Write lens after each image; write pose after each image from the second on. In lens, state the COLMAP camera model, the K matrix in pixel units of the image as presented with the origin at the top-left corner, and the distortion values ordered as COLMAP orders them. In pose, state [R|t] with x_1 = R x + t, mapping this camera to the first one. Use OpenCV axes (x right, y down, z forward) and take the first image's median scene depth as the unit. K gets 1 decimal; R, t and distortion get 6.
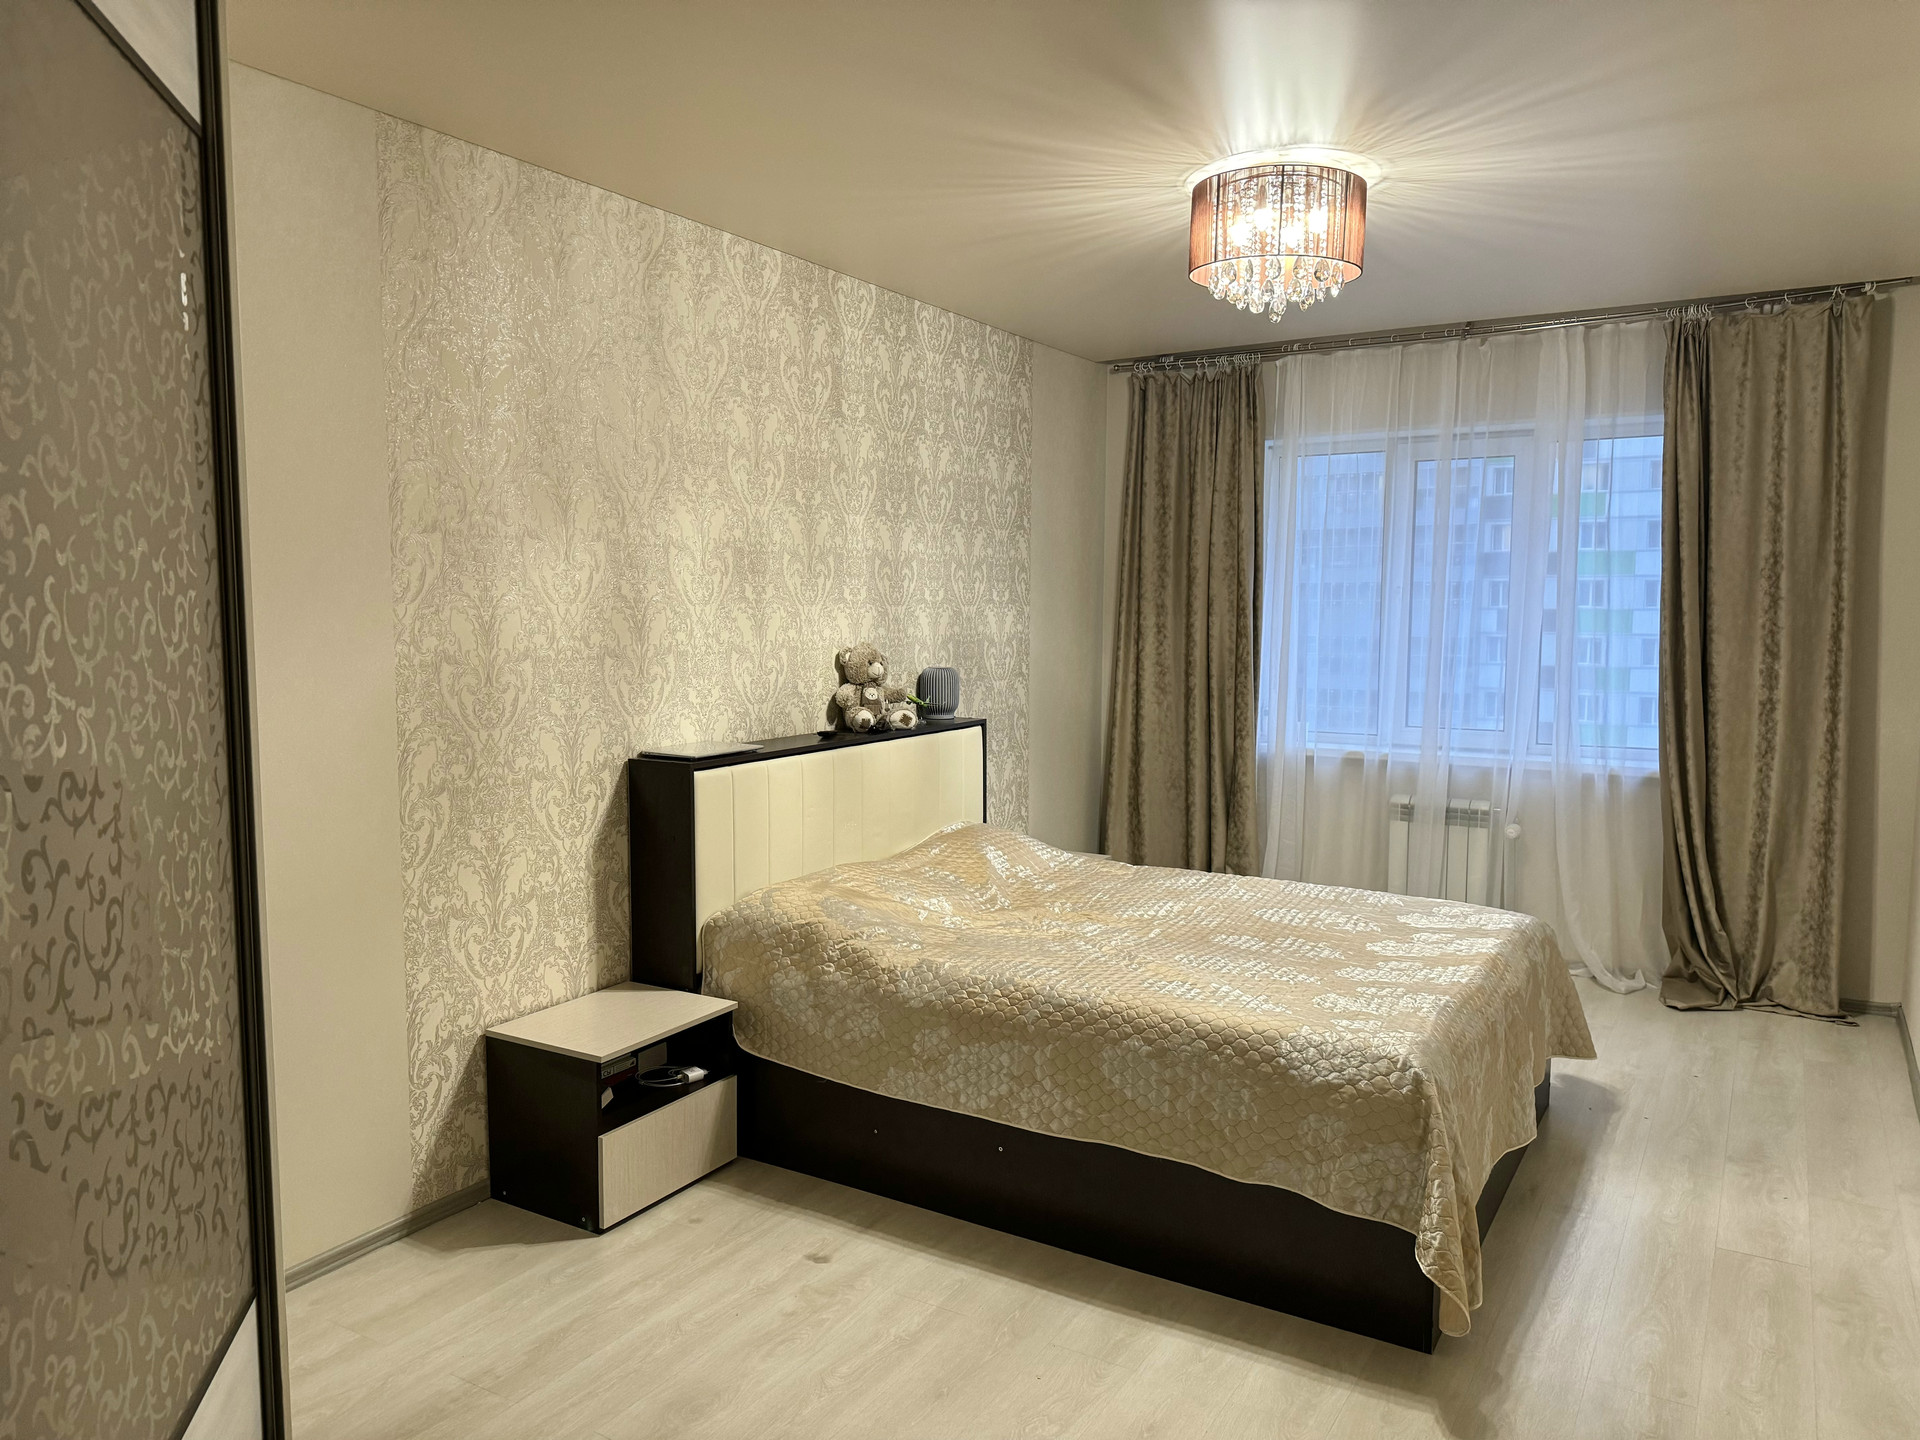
lens RADIAL K [[1329.9, 0, 955.9], [0, 1329.9, 729.0], [0, 0, 1]] dist [0.106697, -0.157918]
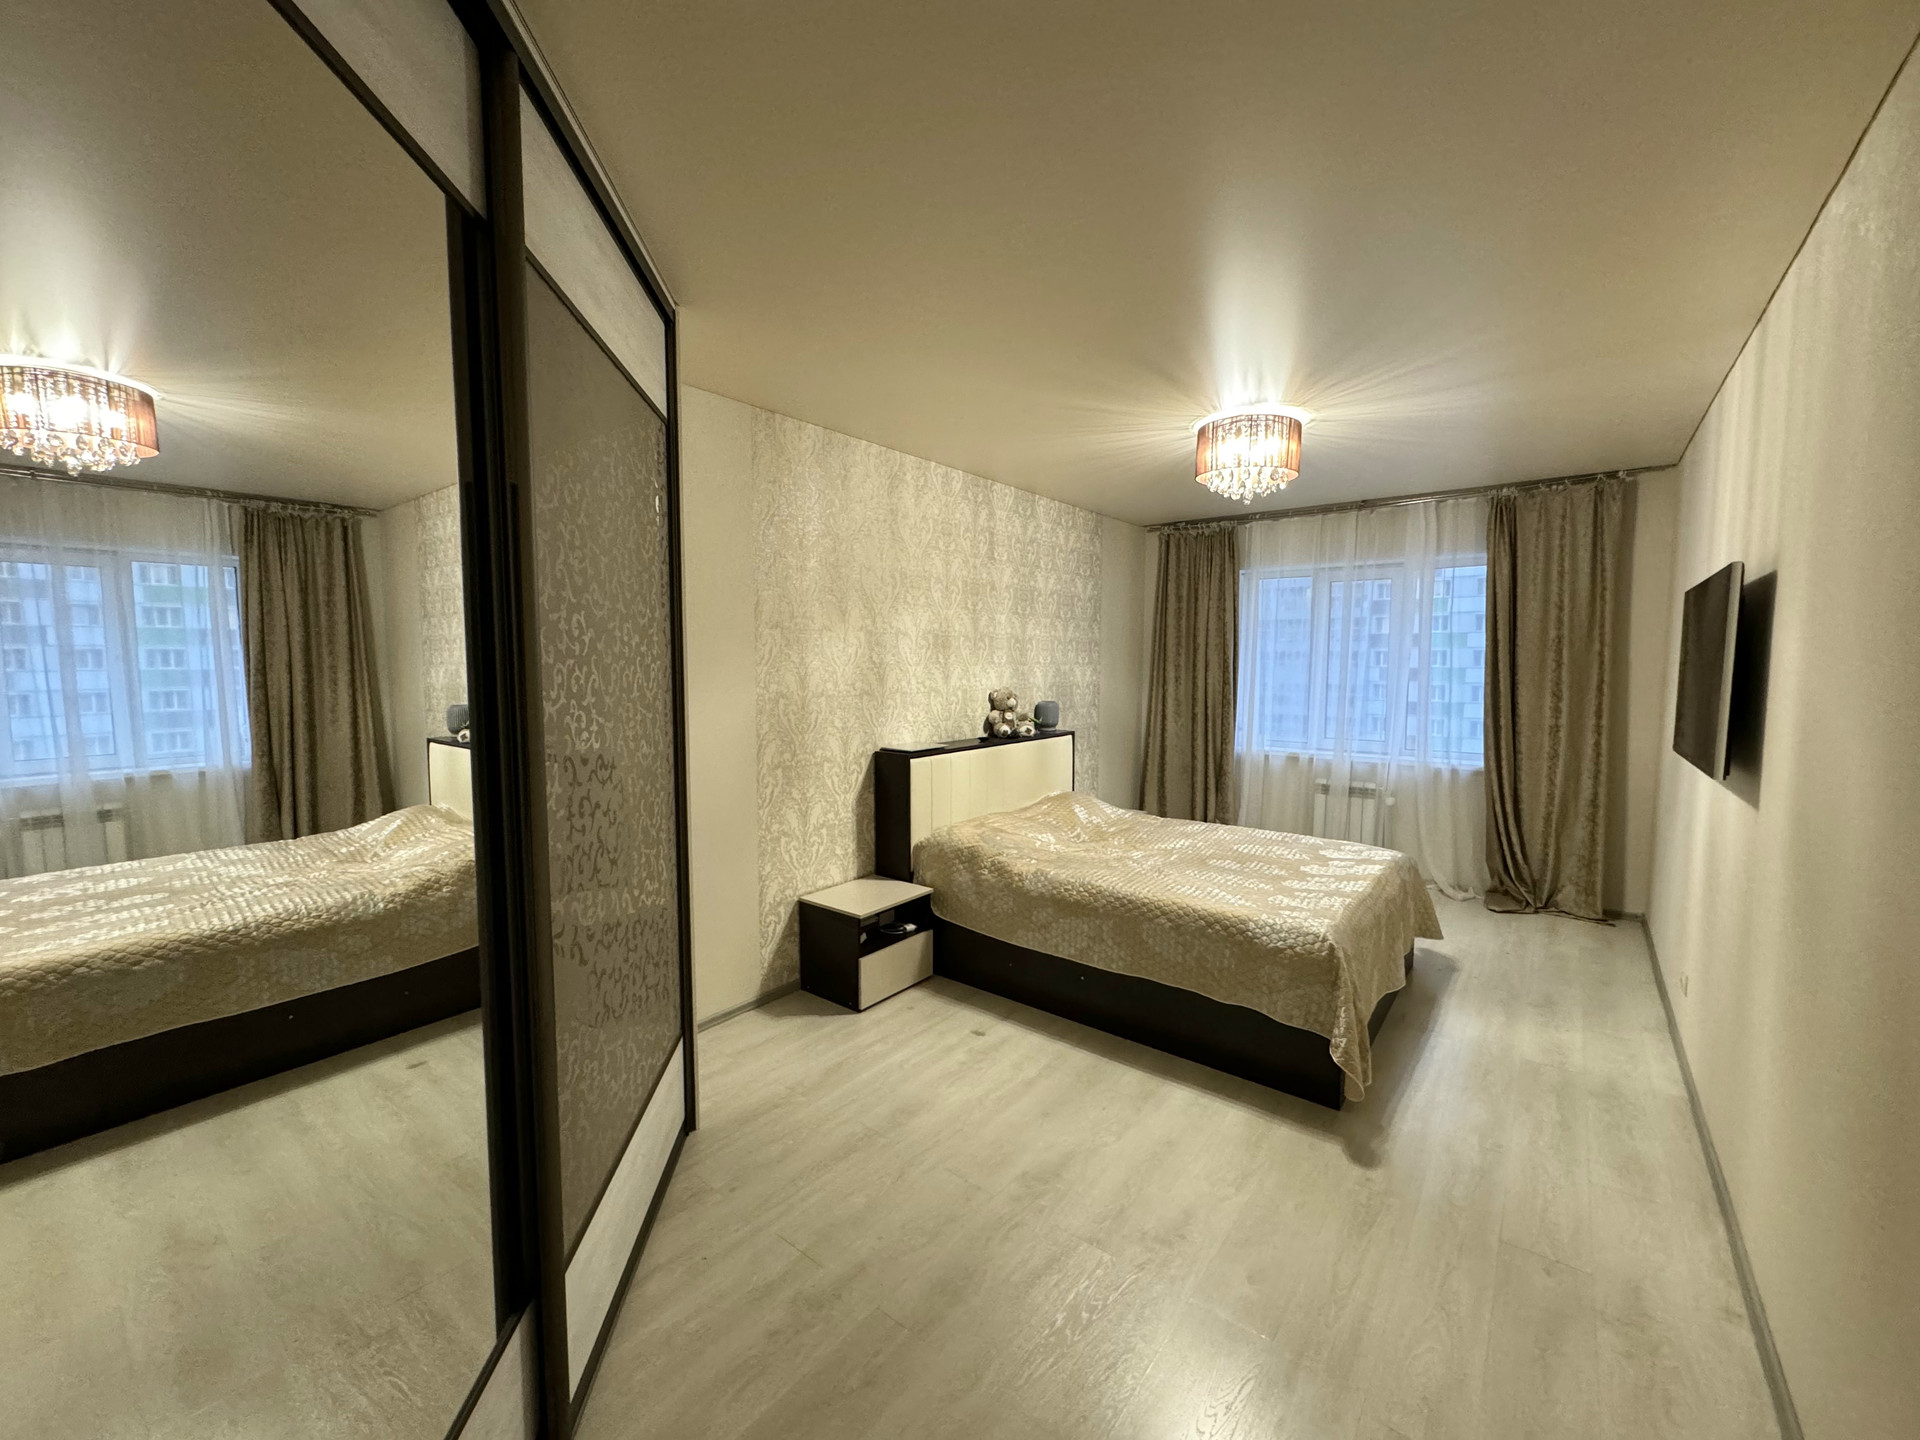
lens RADIAL K [[764.8, 0, 960.0], [0, 764.8, 720.0], [0, 0, 1]] dist [-0.002114, 0.000428]
pose [[0.992616, 0.009370, -0.120939, -0.006716], [-0.011648, 0.999768, -0.018141, -0.002663], [0.120741, 0.019416, 0.992494, -0.011773]]
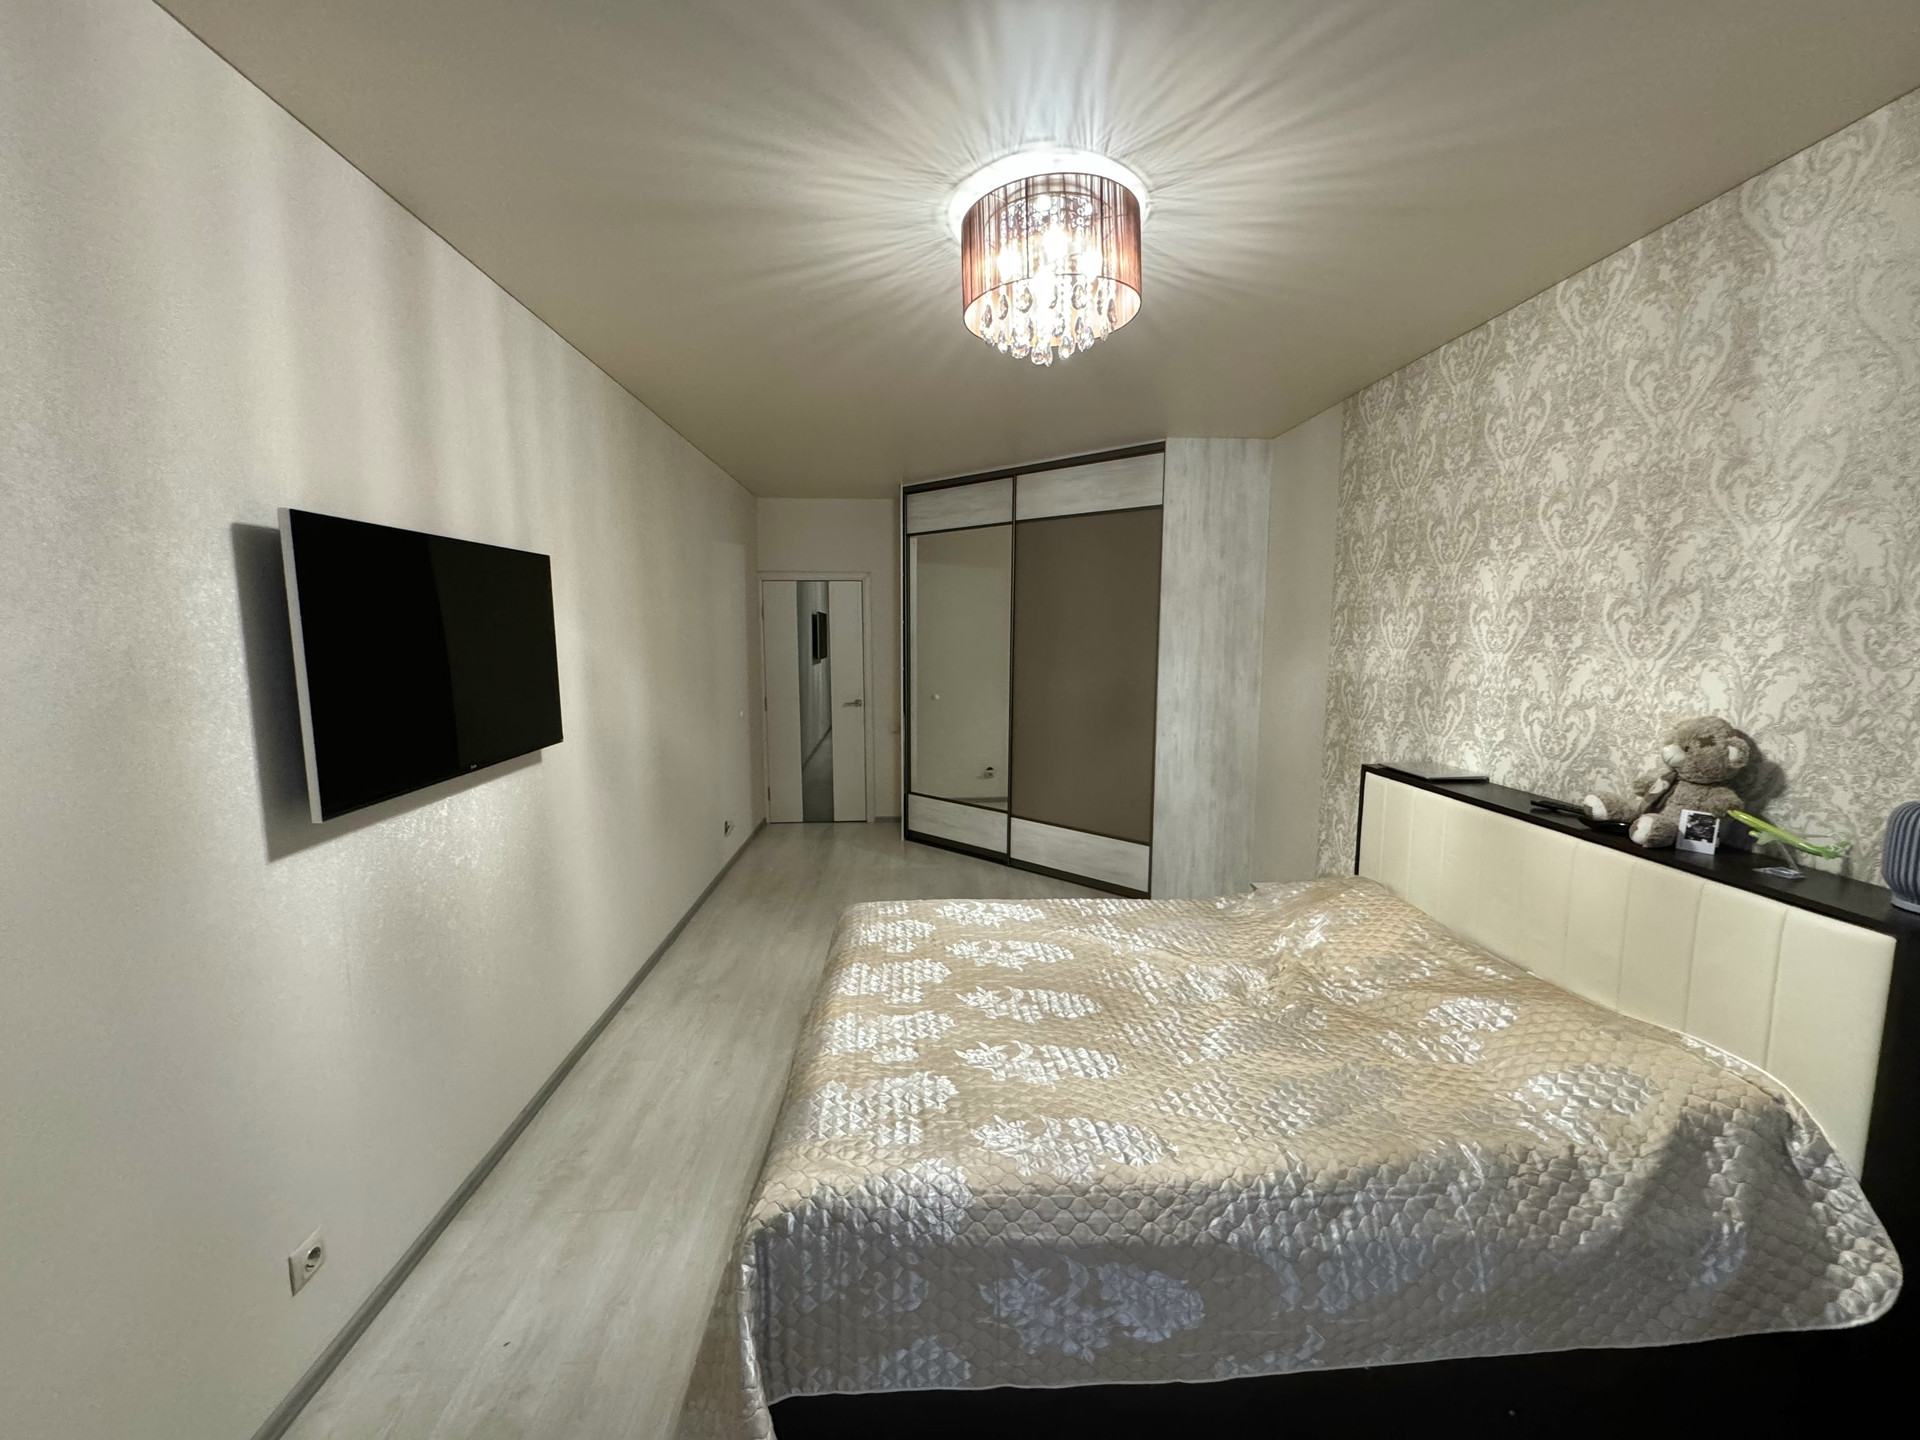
lens RADIAL K [[764.8, 0, 960.0], [0, 764.8, 720.0], [0, 0, 1]] dist [-0.002114, 0.000428]
pose [[-0.825720, 0.062863, -0.560566, 0.598027], [-0.058394, 0.978906, 0.195791, -0.151663], [0.561049, 0.194402, -0.804631, 1.418956]]
